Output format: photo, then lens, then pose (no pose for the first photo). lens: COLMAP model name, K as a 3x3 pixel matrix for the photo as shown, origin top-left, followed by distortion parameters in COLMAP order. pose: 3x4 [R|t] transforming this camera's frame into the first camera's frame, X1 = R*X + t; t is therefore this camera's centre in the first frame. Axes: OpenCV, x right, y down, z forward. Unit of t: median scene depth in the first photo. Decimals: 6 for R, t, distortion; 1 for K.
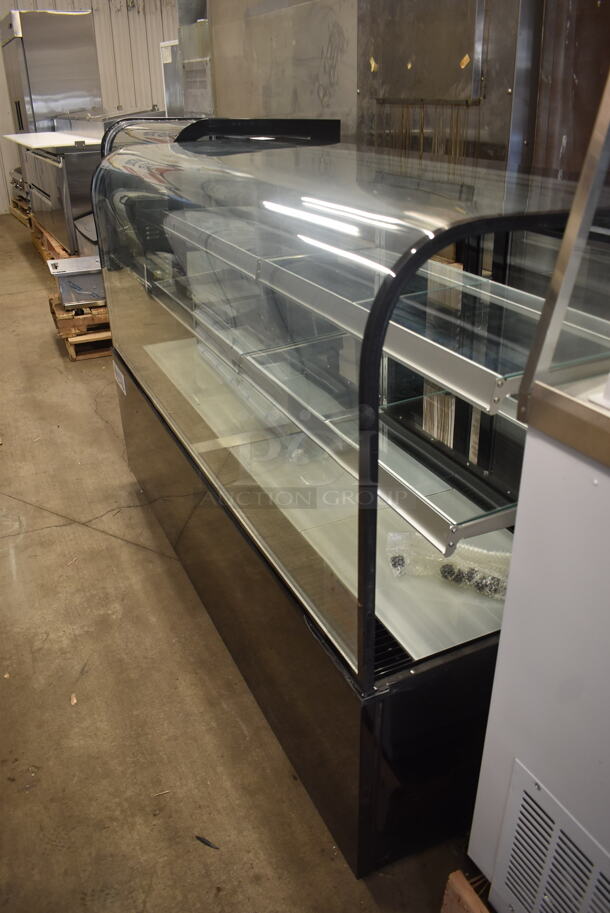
lens RADIAL K [[720.9, 0, 305.0], [0, 720.9, 456.5], [0, 0, 1]] dist [-0.111787, 0.015170]
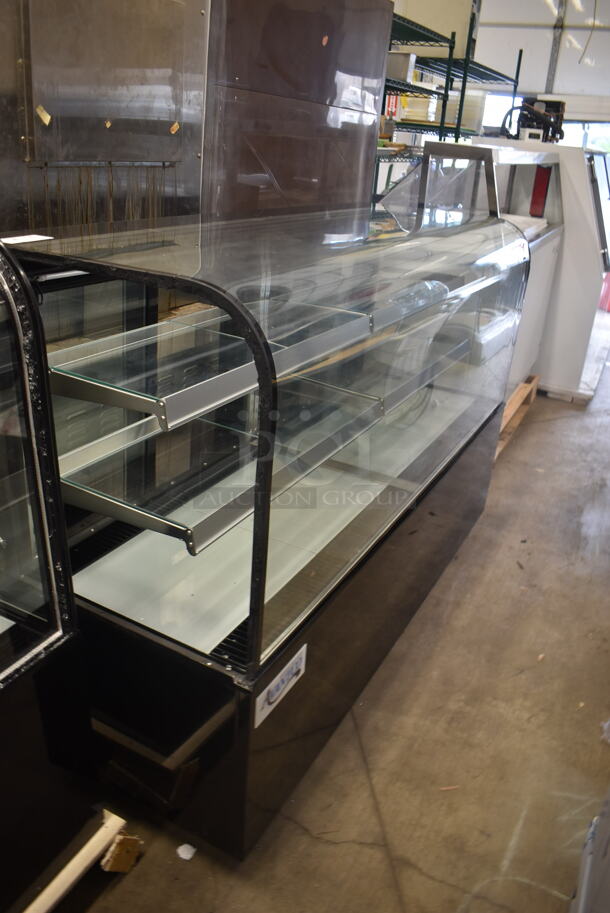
lens RADIAL K [[720.9, 0, 305.0], [0, 720.9, 456.5], [0, 0, 1]] dist [-0.111787, 0.015170]
pose [[-0.604534, -0.339046, 0.720823, -0.749699], [0.312053, 0.731777, 0.605909, -0.694920], [-0.732913, 0.591228, -0.336584, 1.331507]]
